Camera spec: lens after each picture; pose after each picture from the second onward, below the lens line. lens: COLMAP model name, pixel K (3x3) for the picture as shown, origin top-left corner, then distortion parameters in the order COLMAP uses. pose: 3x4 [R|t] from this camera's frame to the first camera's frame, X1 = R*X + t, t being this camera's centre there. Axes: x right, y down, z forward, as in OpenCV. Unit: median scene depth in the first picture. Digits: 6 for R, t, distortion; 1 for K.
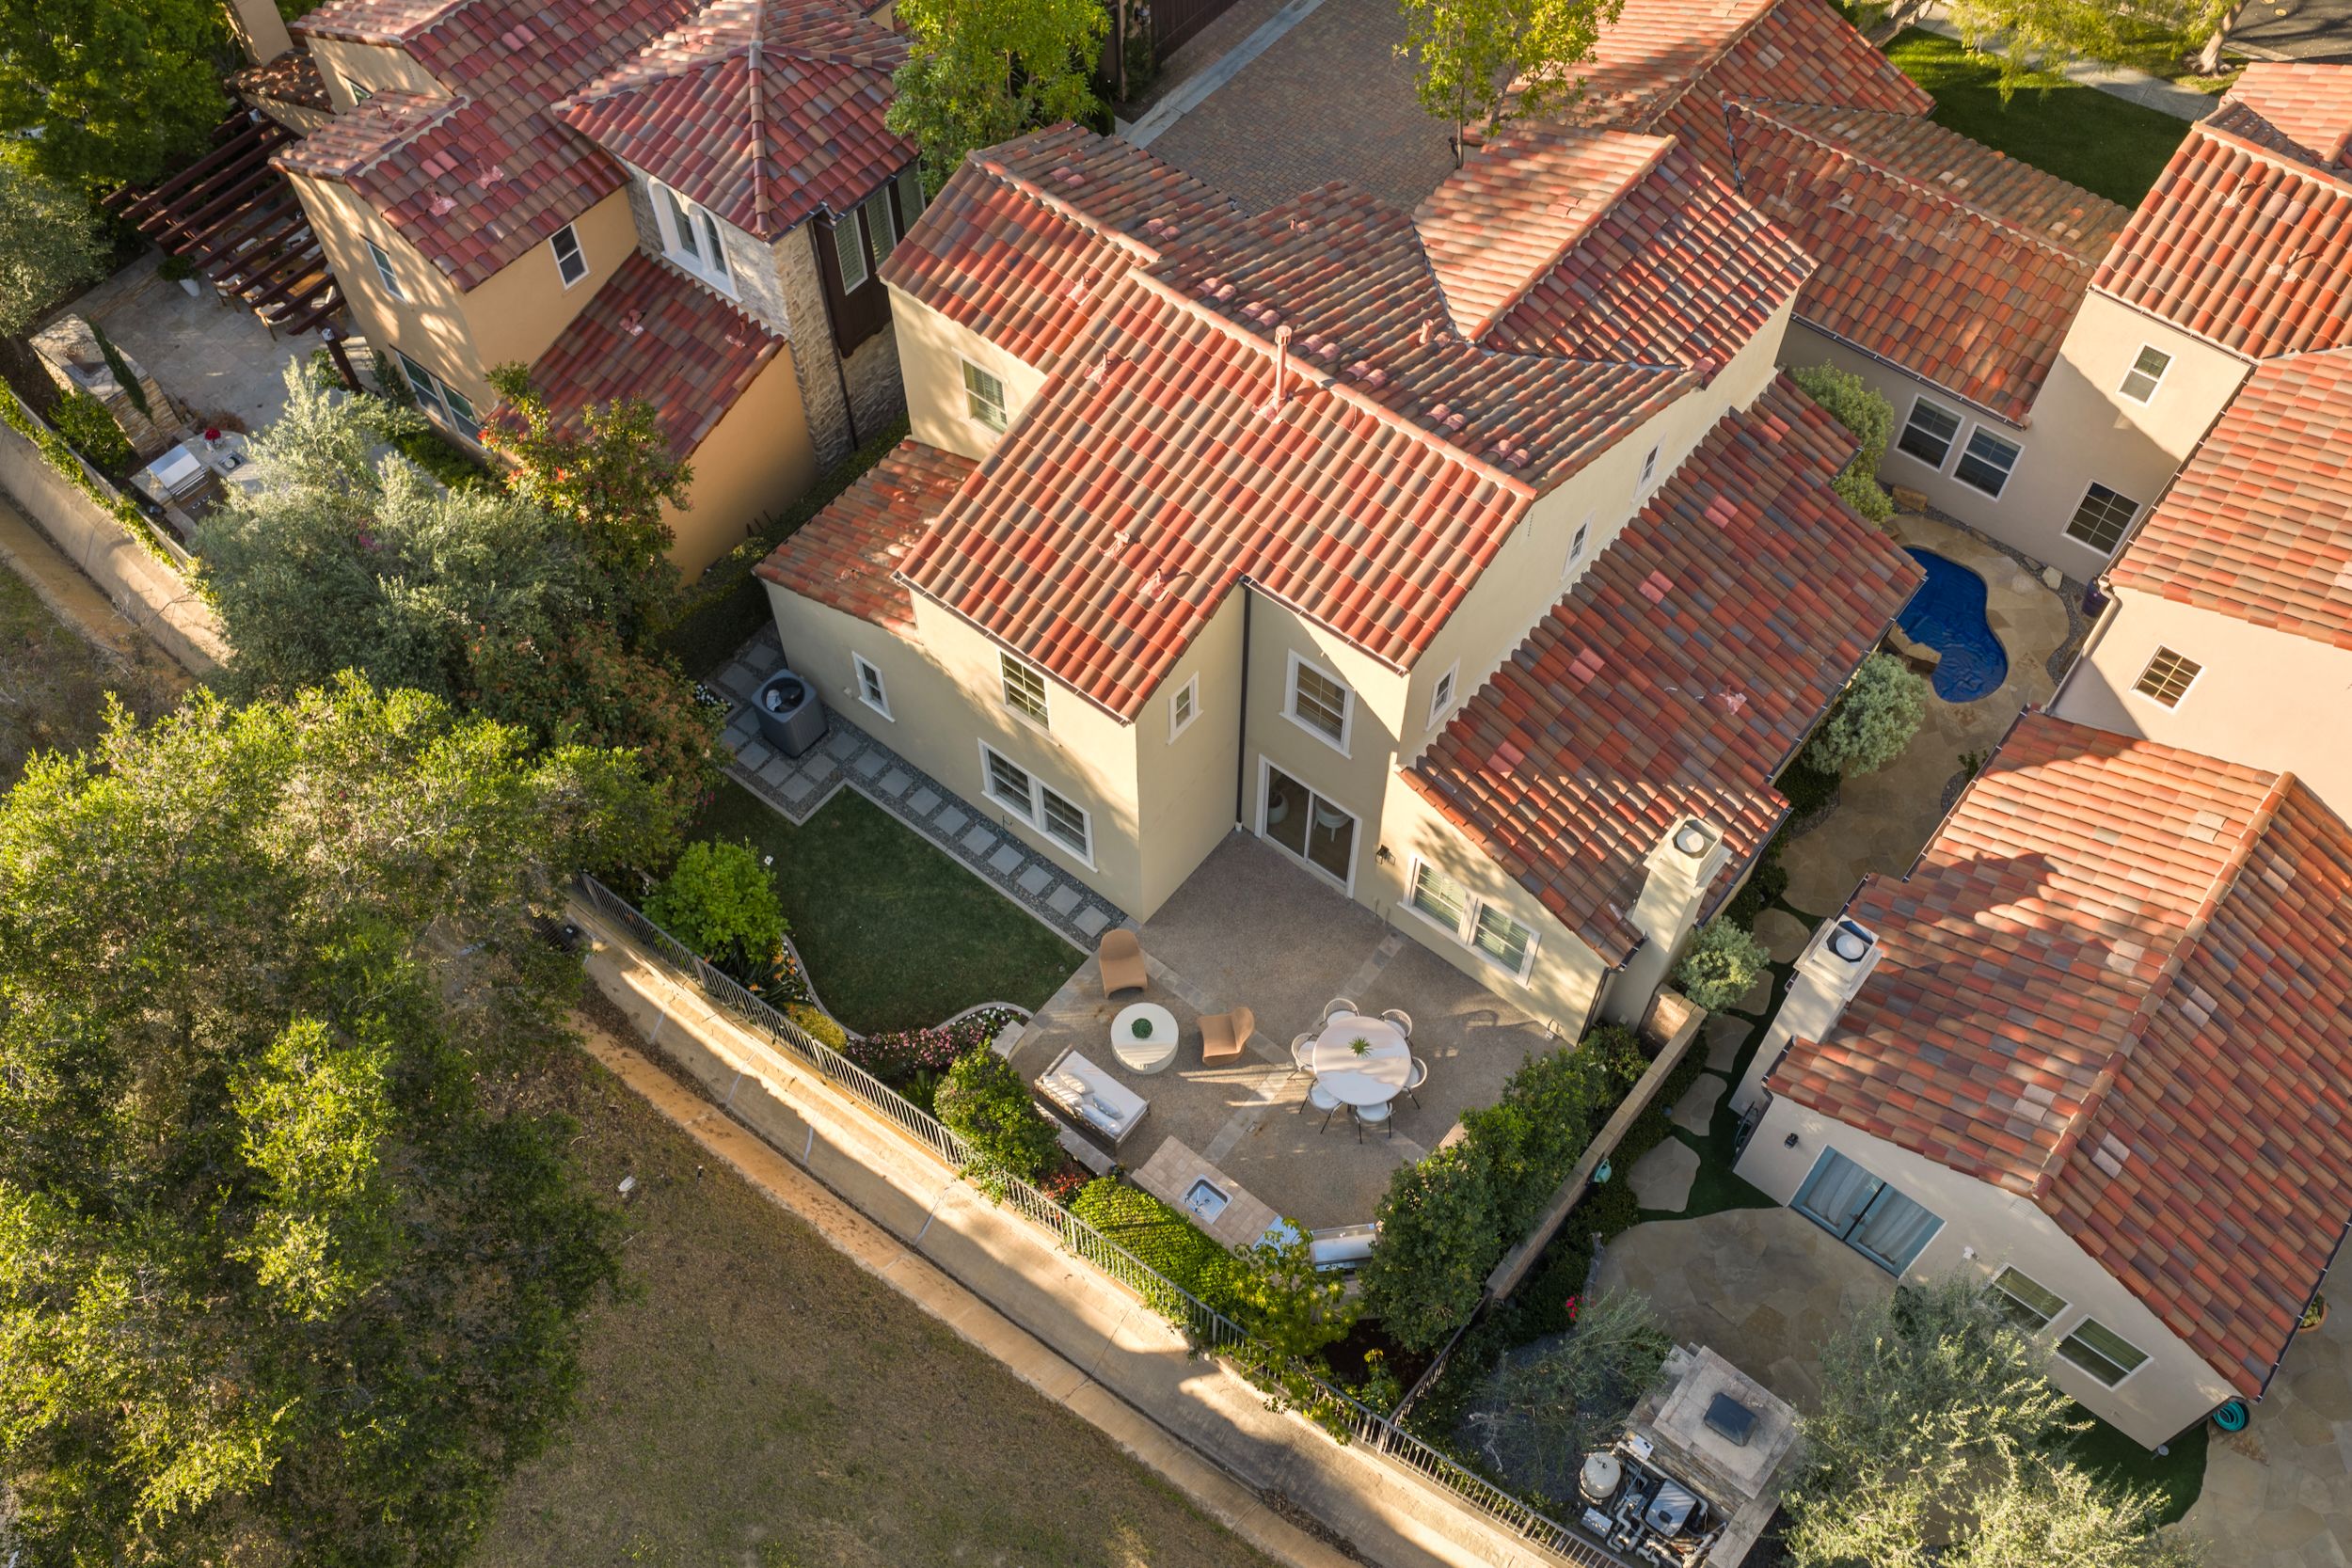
lens RADIAL K [[1916.7, 0, 1176.0], [0, 1916.7, 784.0], [0, 0, 1]] dist [0.007291, -0.008278]
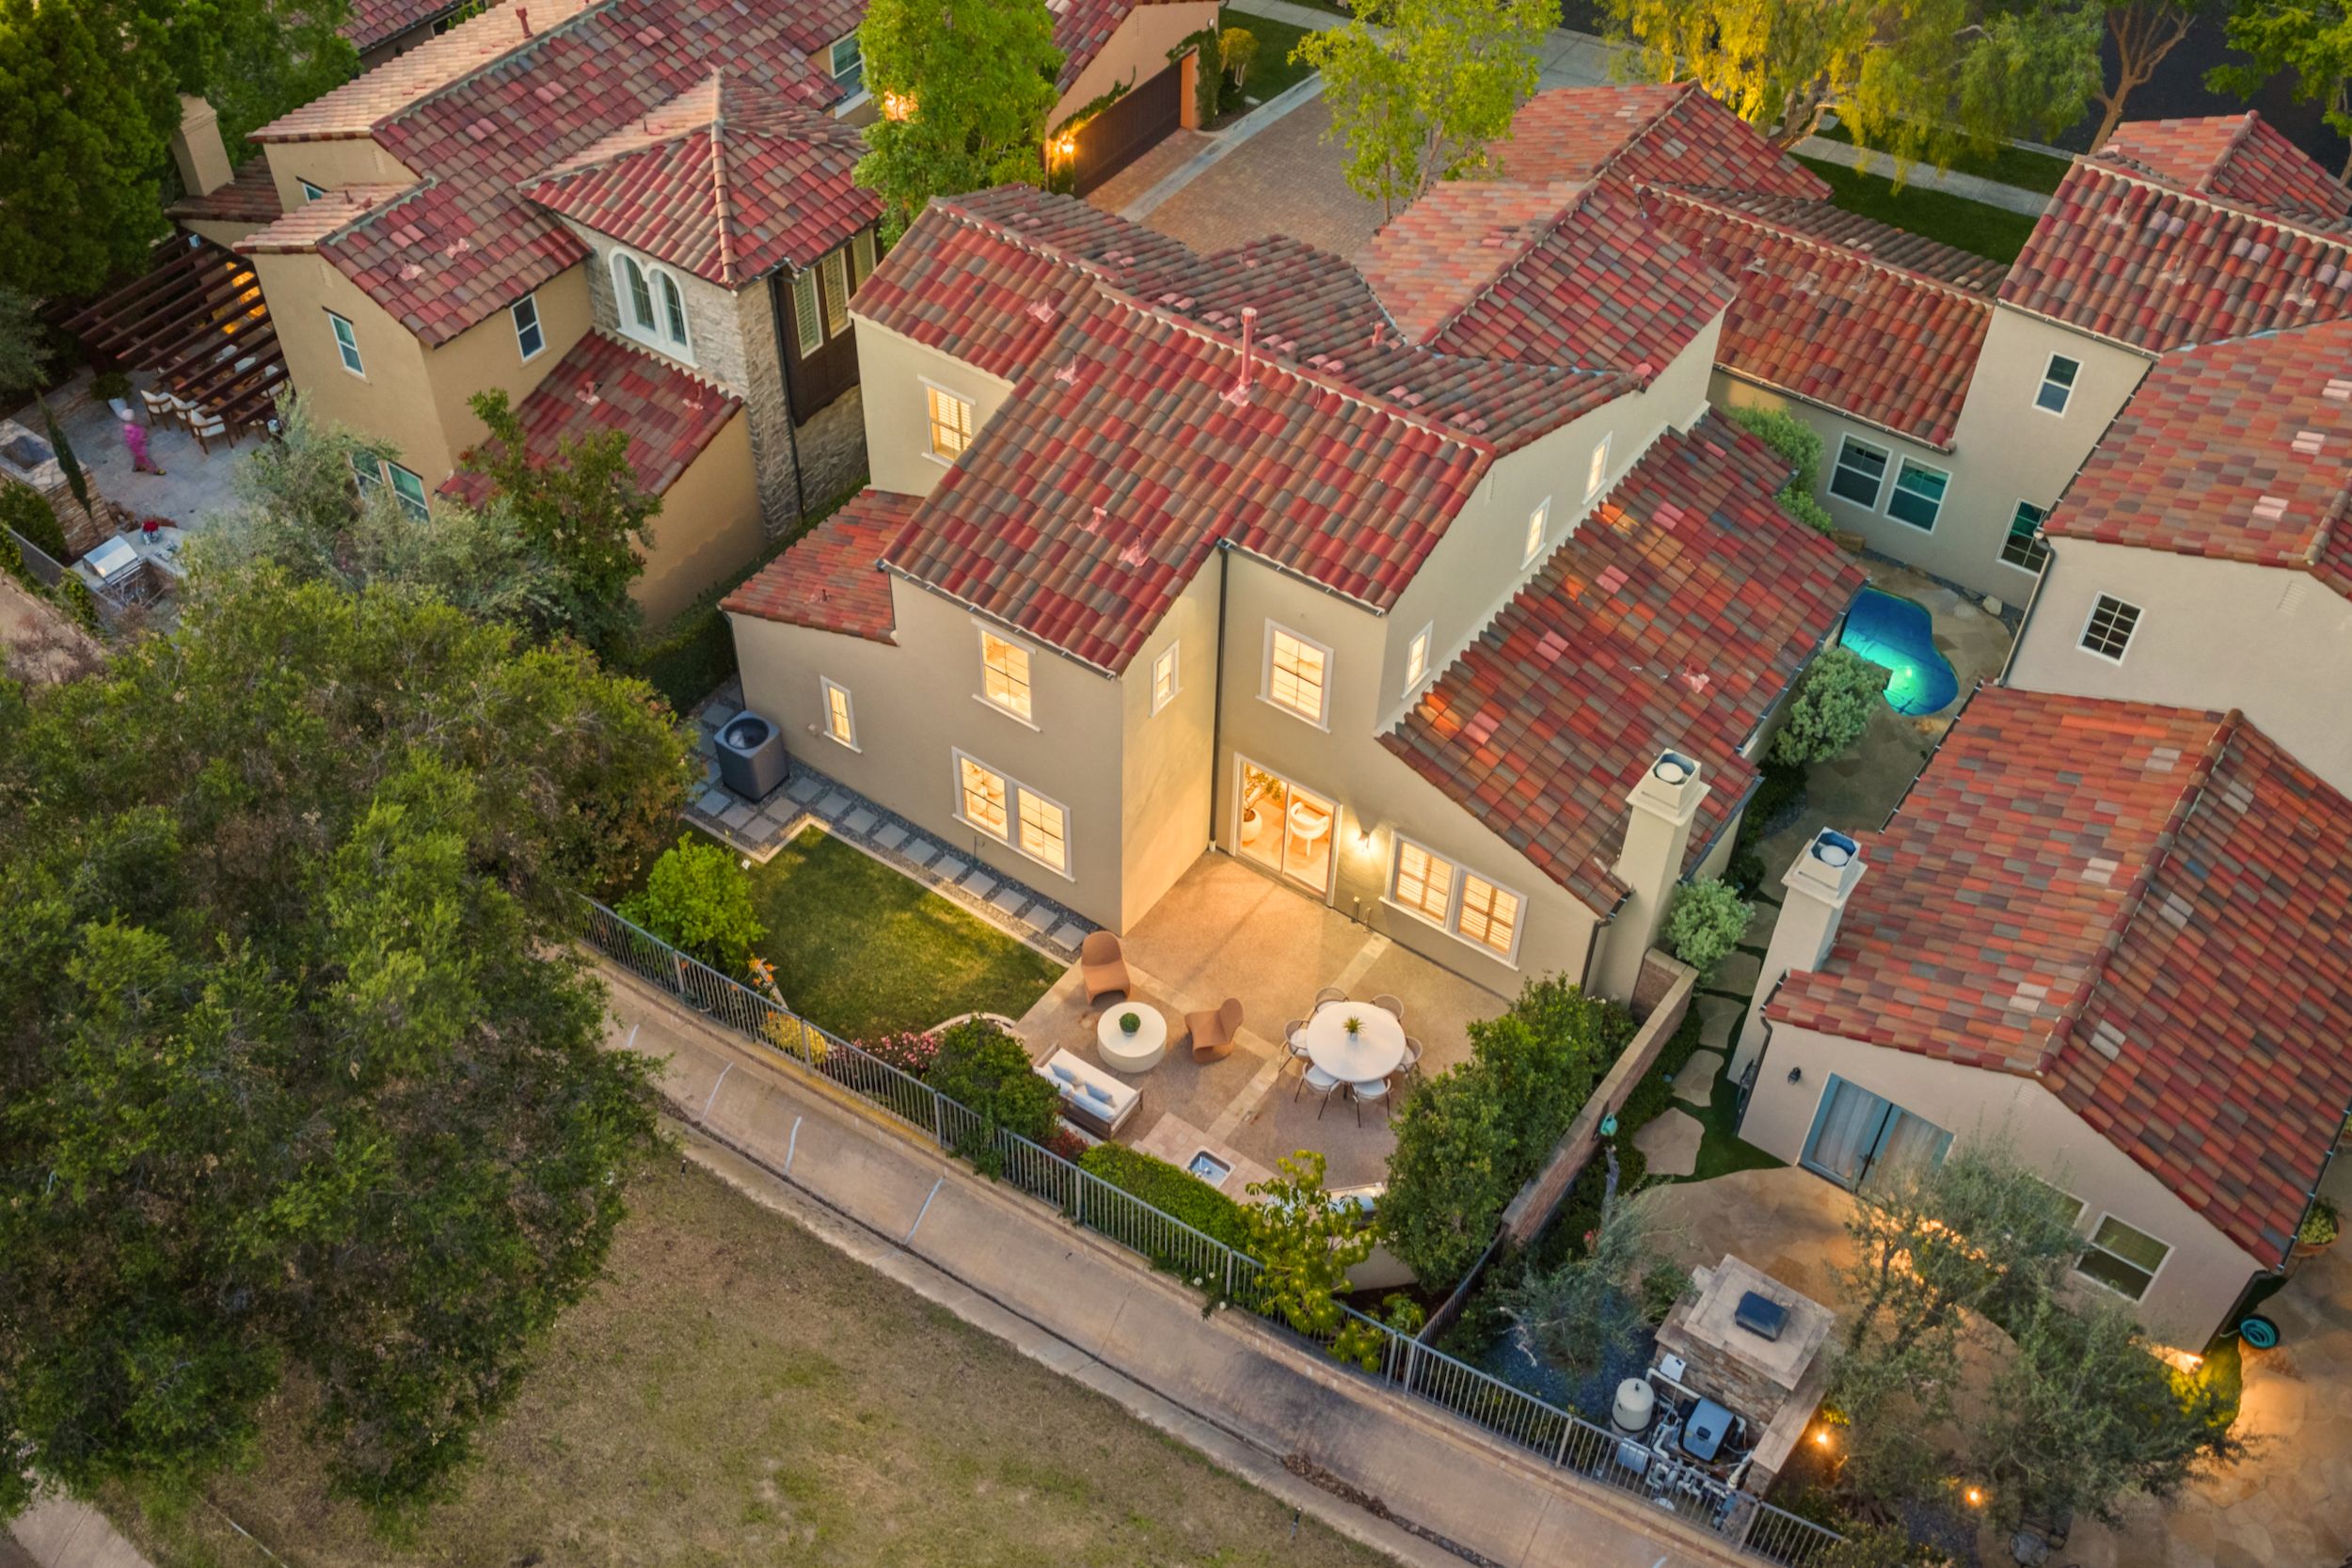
lens RADIAL K [[2128.5, 0, 1139.1], [0, 2128.5, 777.0], [0, 0, 1]] dist [0.013334, -0.024184]
pose [[0.998570, -0.031393, 0.043277, -0.055387], [0.038601, 0.983393, -0.177335, 0.194368], [-0.036992, 0.178752, 0.983199, -0.092223]]
